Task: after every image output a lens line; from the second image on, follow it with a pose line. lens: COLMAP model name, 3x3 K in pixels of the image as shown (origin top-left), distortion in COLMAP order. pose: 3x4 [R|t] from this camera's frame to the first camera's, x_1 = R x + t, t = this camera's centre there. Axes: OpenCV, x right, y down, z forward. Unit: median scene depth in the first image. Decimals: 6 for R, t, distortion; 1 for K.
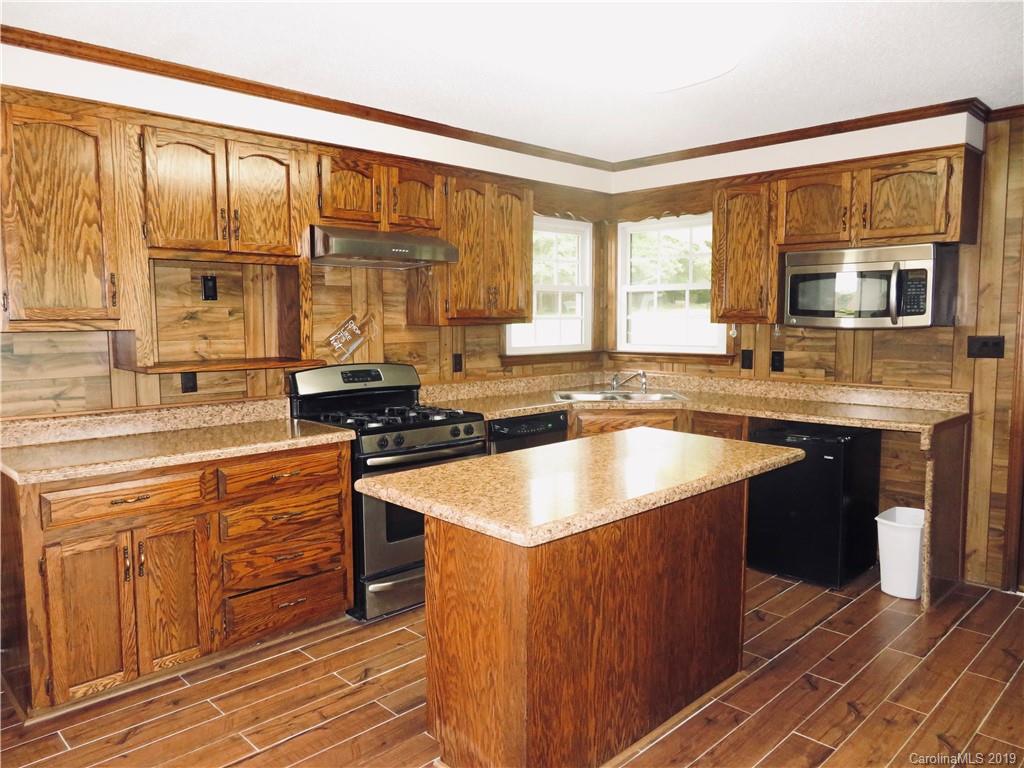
lens RADIAL K [[736.4, 0, 512.0], [0, 736.4, 384.0], [0, 0, 1]] dist [-0.008939, 0.003207]
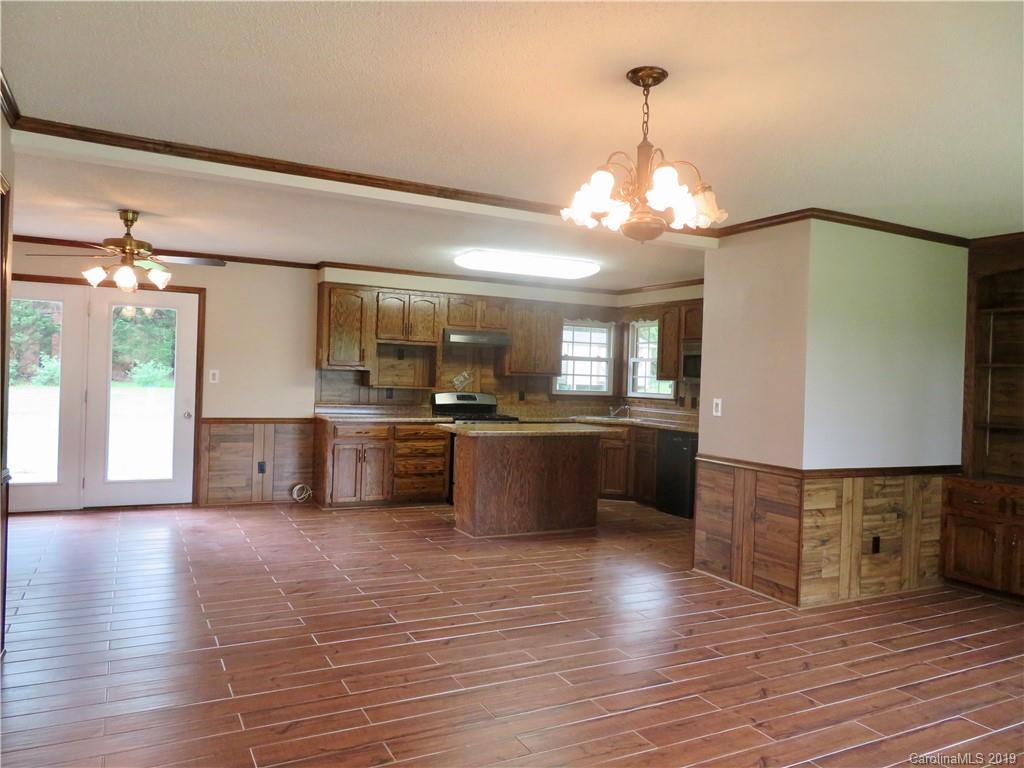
lens RADIAL K [[736.4, 0, 512.0], [0, 736.4, 384.0], [0, 0, 1]] dist [-0.008939, 0.003207]
pose [[0.956444, 0.038266, -0.289395, 0.633074], [-0.063251, 0.994986, -0.077480, 0.126201], [0.284979, 0.092410, 0.954069, -1.169483]]
